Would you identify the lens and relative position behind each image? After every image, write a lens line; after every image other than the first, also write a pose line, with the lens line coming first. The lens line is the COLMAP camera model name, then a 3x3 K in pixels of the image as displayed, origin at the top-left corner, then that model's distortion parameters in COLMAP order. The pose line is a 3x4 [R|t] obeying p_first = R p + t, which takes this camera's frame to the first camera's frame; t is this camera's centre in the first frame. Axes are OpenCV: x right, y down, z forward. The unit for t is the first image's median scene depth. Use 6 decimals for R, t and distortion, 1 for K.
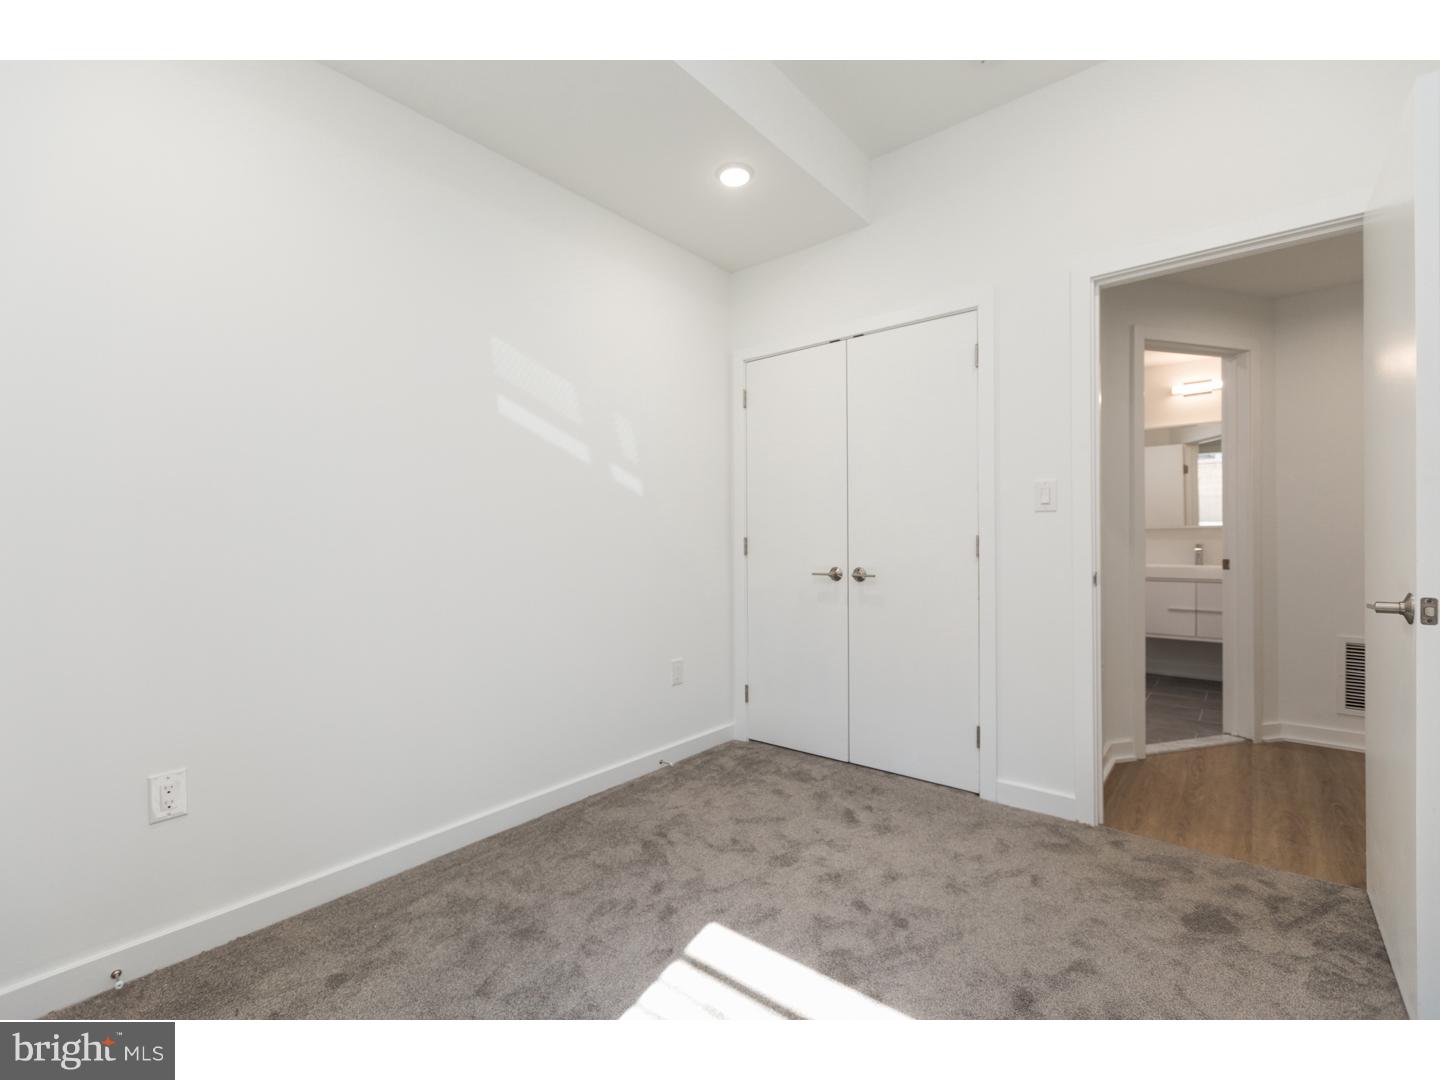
lens RADIAL K [[643.0, 0, 716.8], [0, 643.0, 540.1], [0, 0, 1]] dist [0.000542, 0.000320]
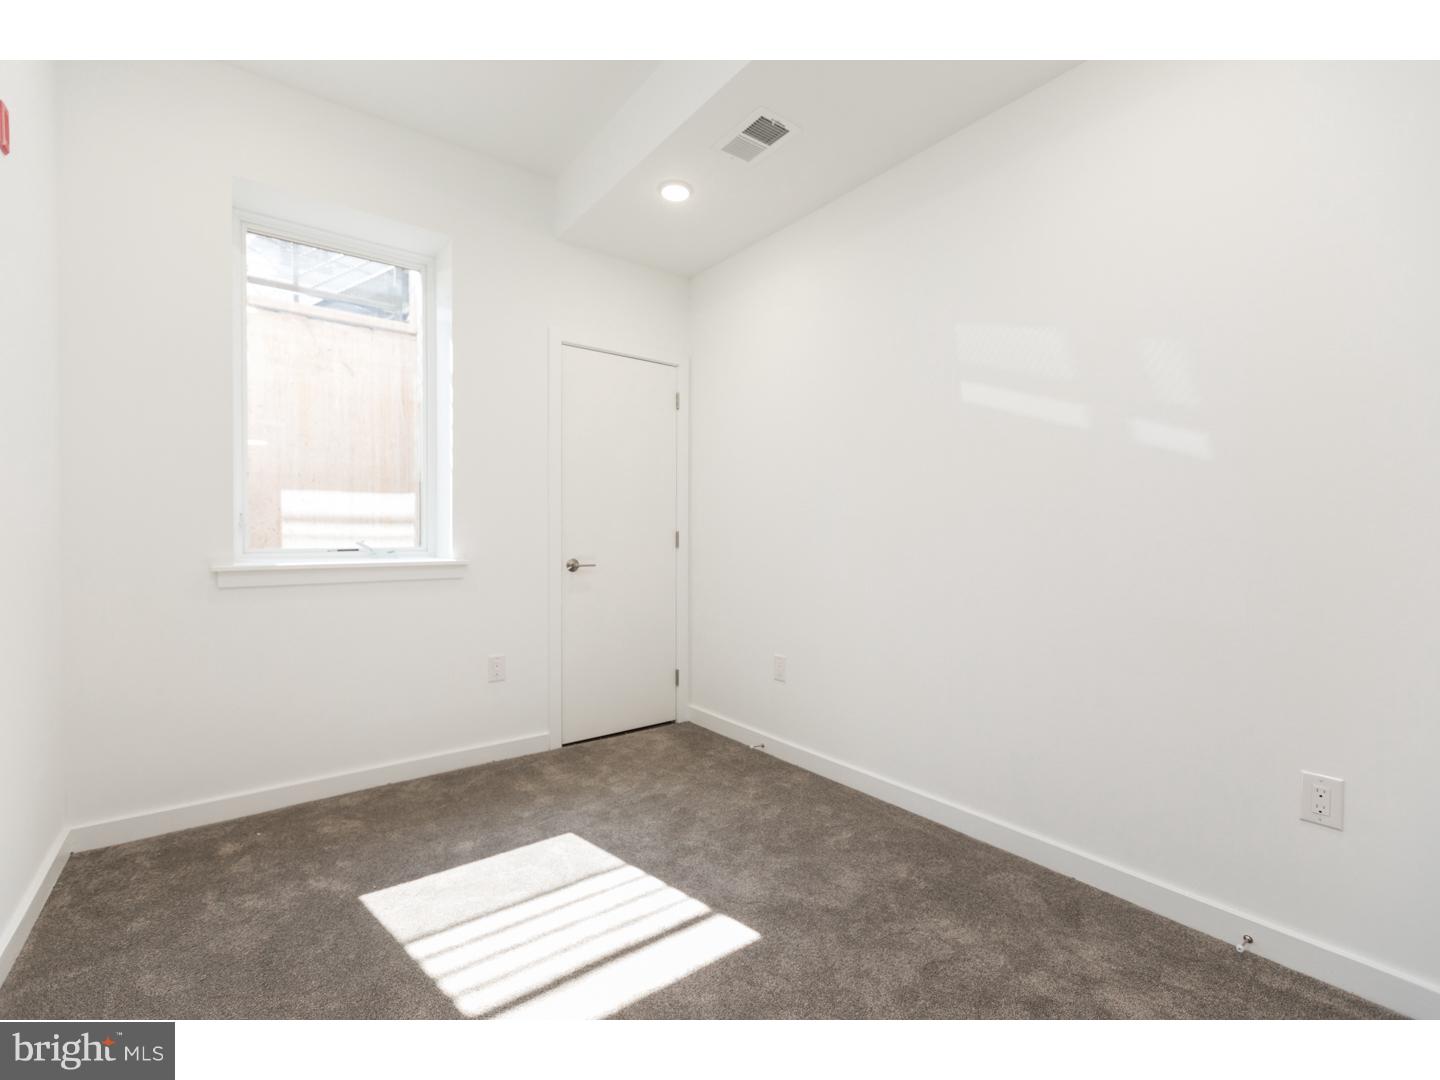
lens RADIAL K [[643.0, 0, 716.8], [0, 643.0, 540.1], [0, 0, 1]] dist [0.000542, 0.000320]
pose [[-0.222726, 0.014804, -0.974769, 0.853958], [-0.009164, 0.999809, 0.017278, -0.001919], [0.974838, 0.012781, -0.222547, 1.058273]]
